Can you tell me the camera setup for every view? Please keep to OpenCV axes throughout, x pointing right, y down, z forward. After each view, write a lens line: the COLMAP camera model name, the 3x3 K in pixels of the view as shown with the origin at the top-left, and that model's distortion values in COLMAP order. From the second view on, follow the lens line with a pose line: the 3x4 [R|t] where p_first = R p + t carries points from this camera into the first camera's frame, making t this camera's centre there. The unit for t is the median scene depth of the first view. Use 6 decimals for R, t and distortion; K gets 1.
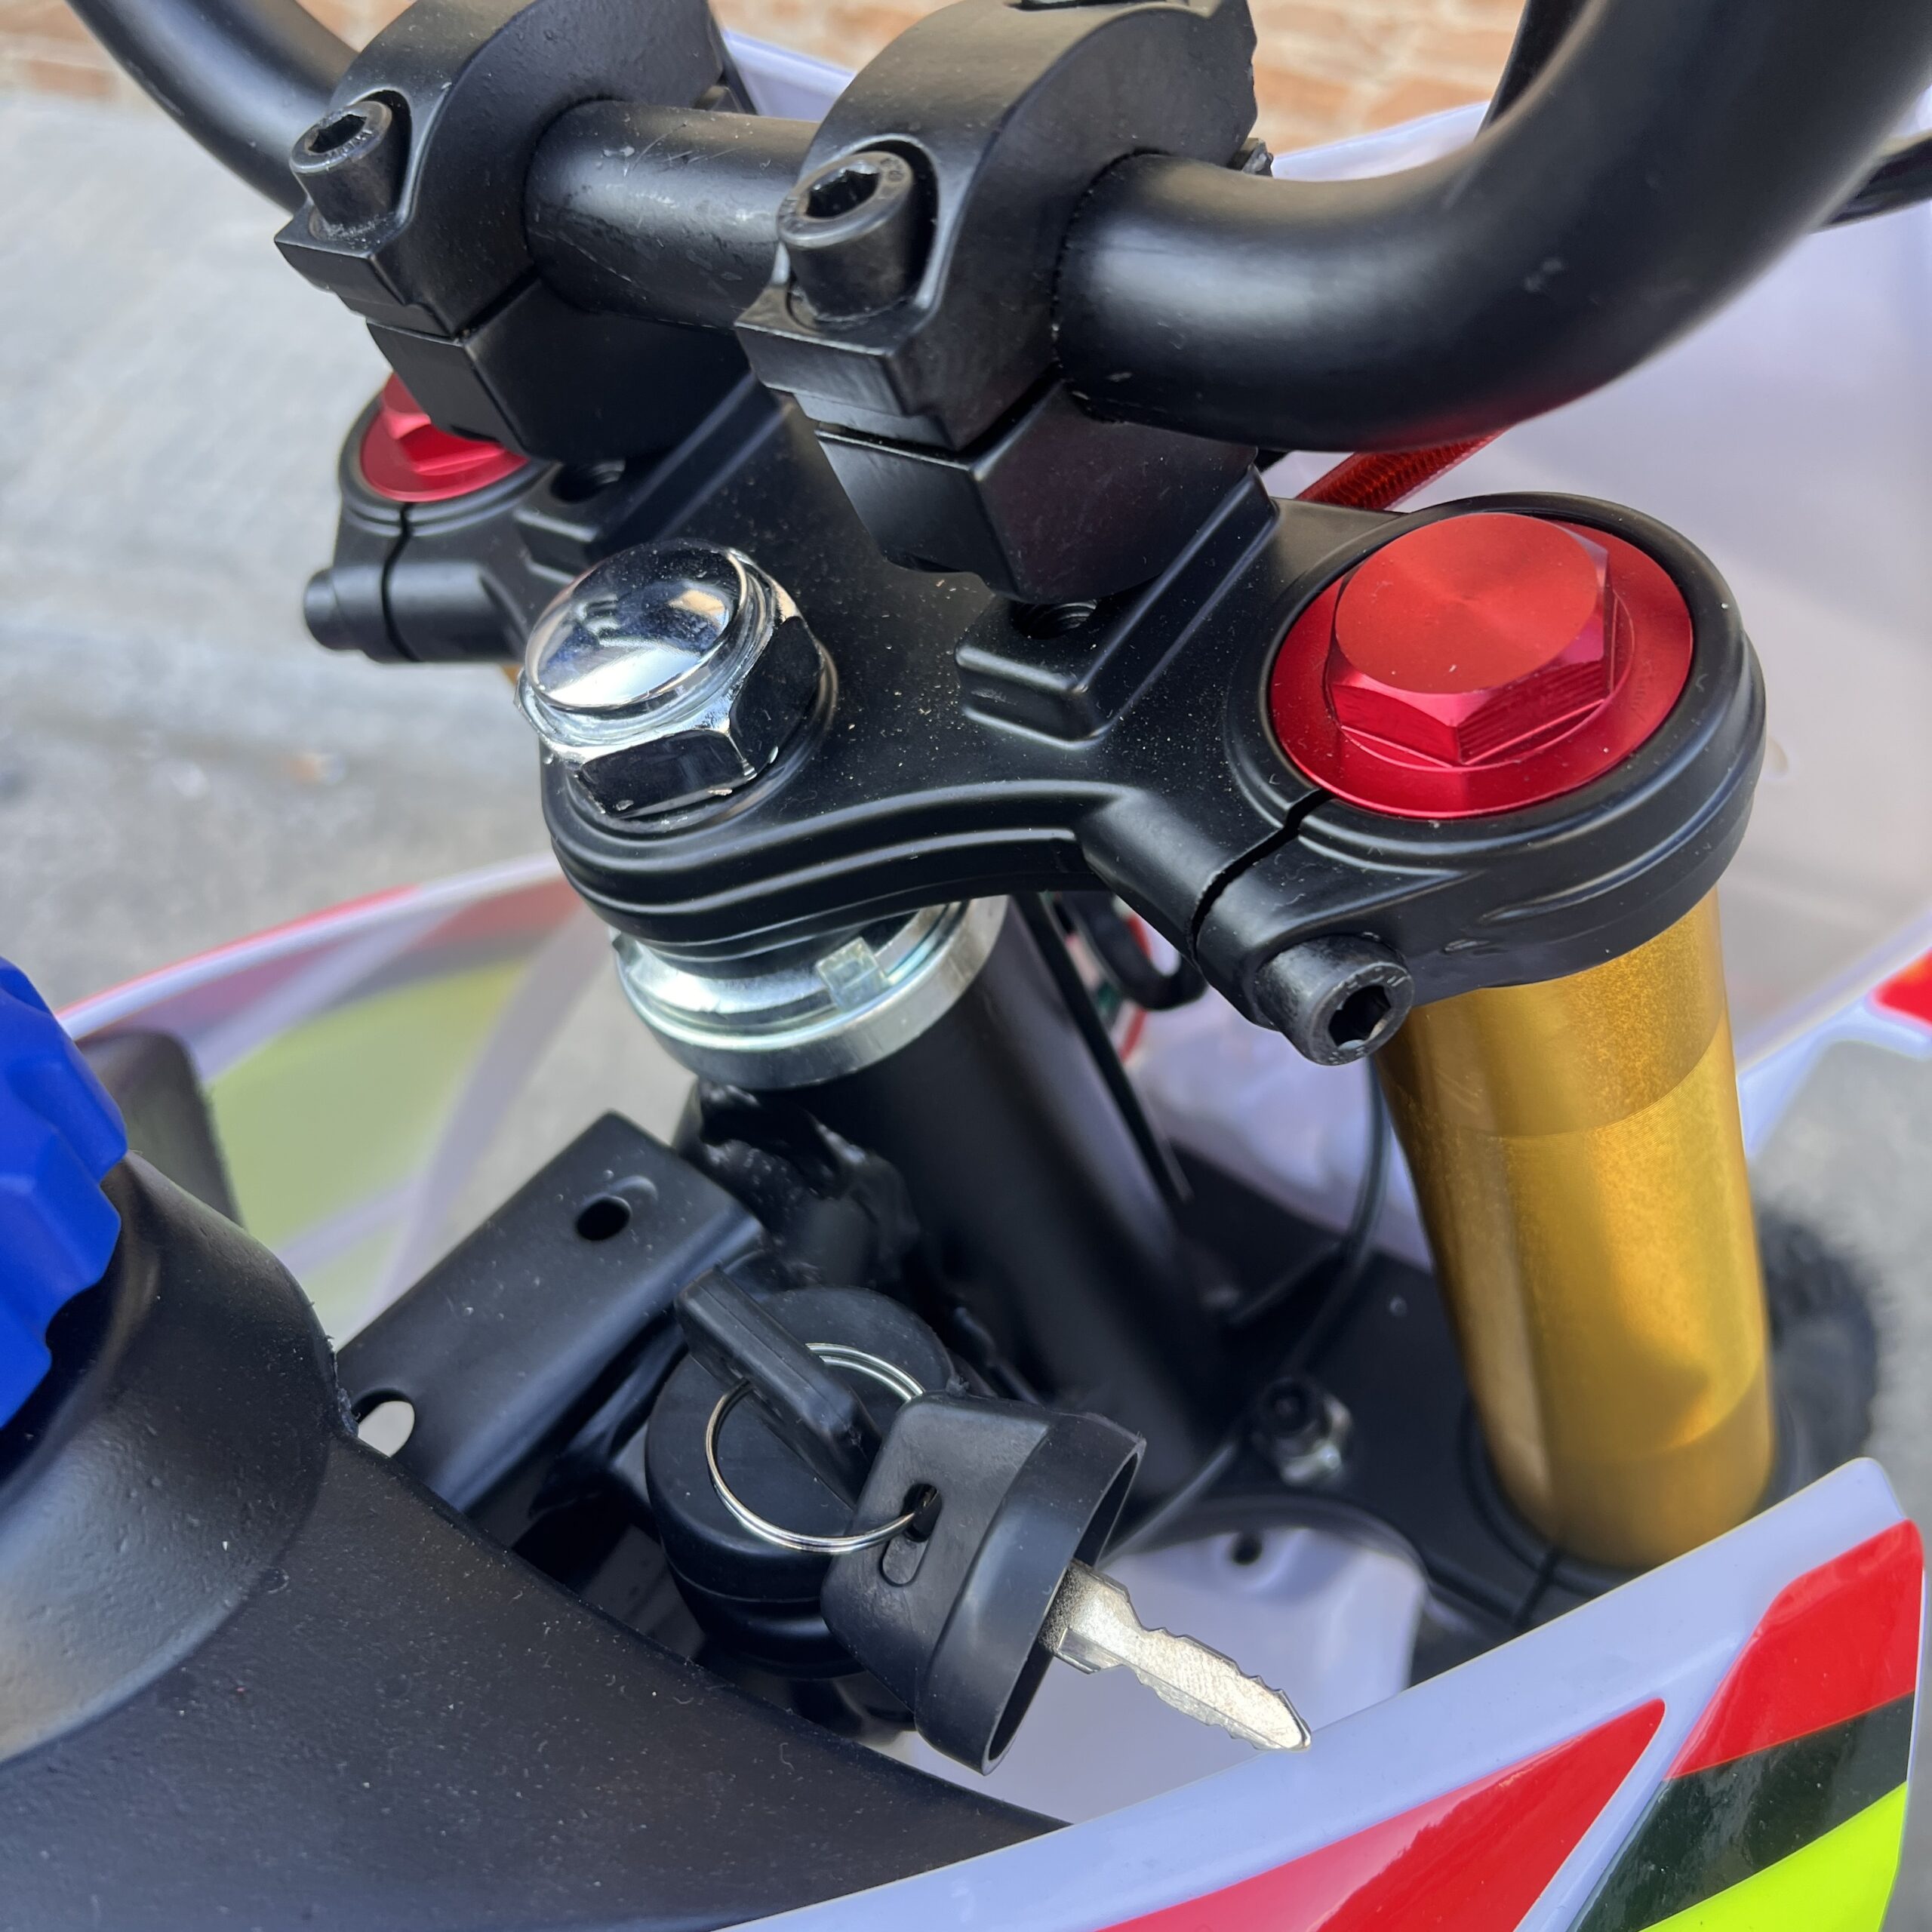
lens RADIAL K [[1902.5, 0, 982.6], [0, 1902.5, 967.2], [0, 0, 1]] dist [0.009248, -0.025266]
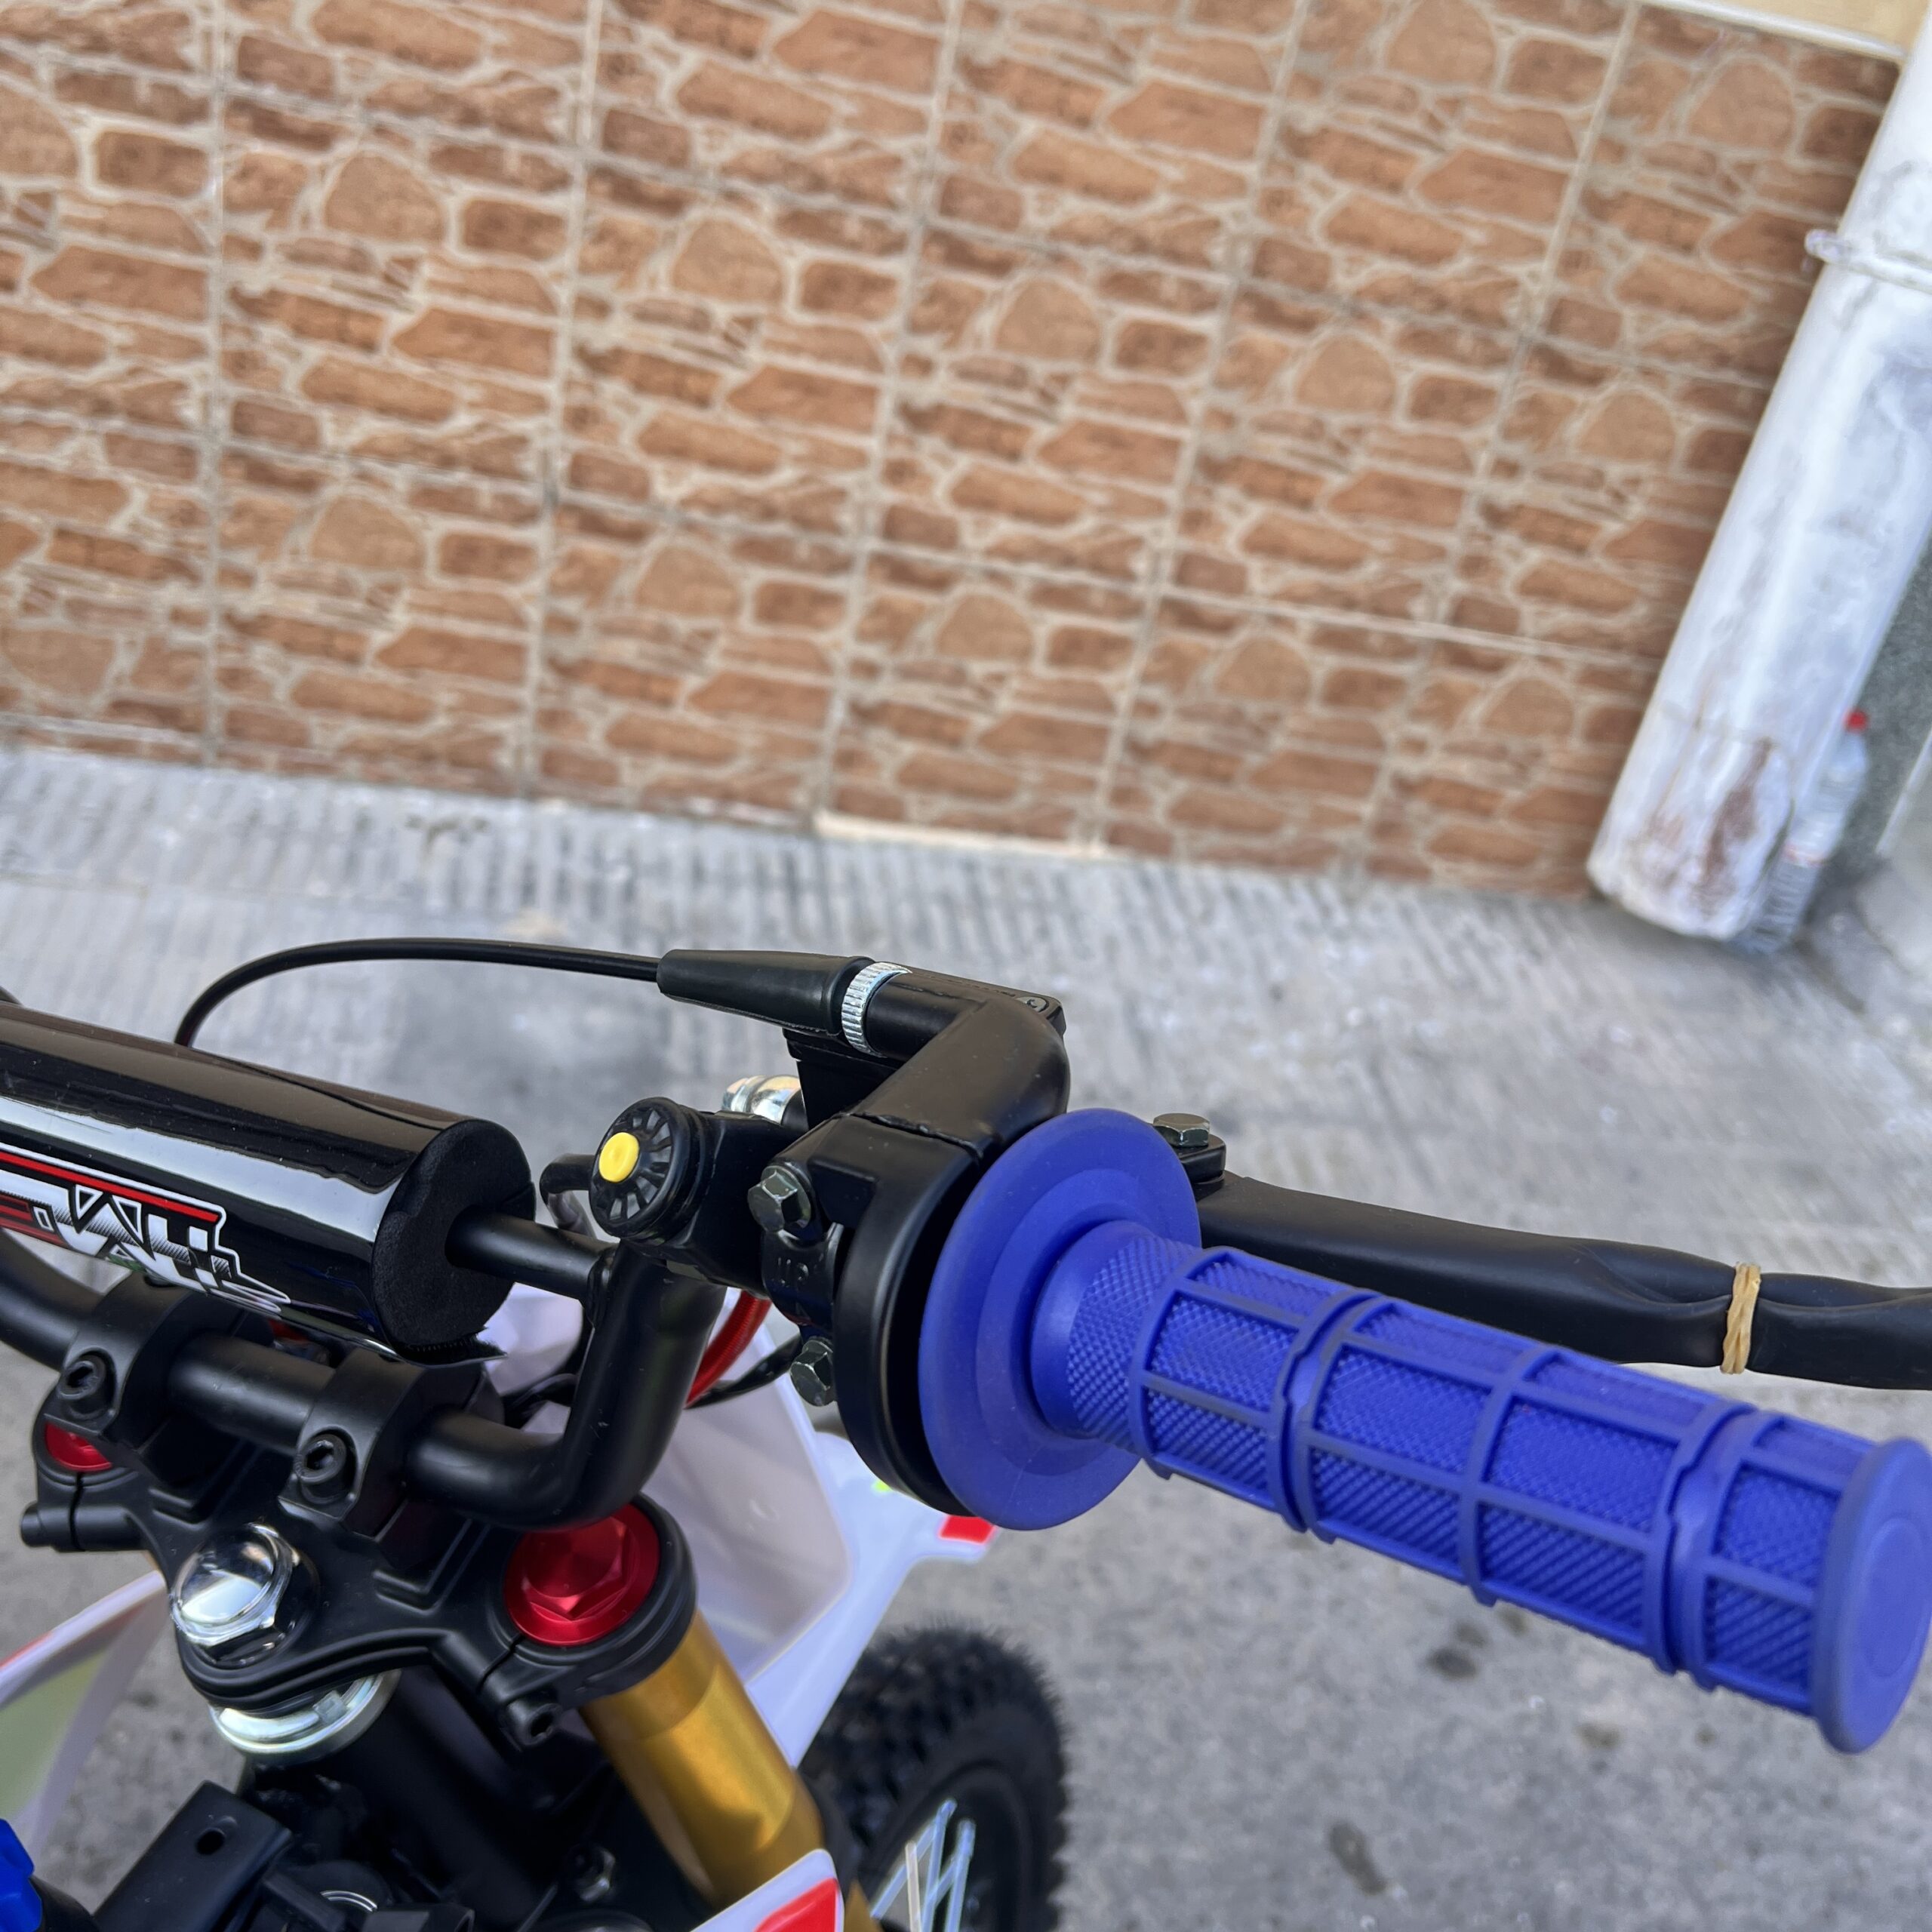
lens RADIAL K [[1902.5, 0, 982.6], [0, 1902.5, 967.2], [0, 0, 1]] dist [0.009248, -0.025266]
pose [[0.955956, -0.053971, 0.288507, 0.059945], [0.102088, 0.982715, -0.154429, -0.403560], [-0.275185, 0.177081, 0.944942, -1.379248]]
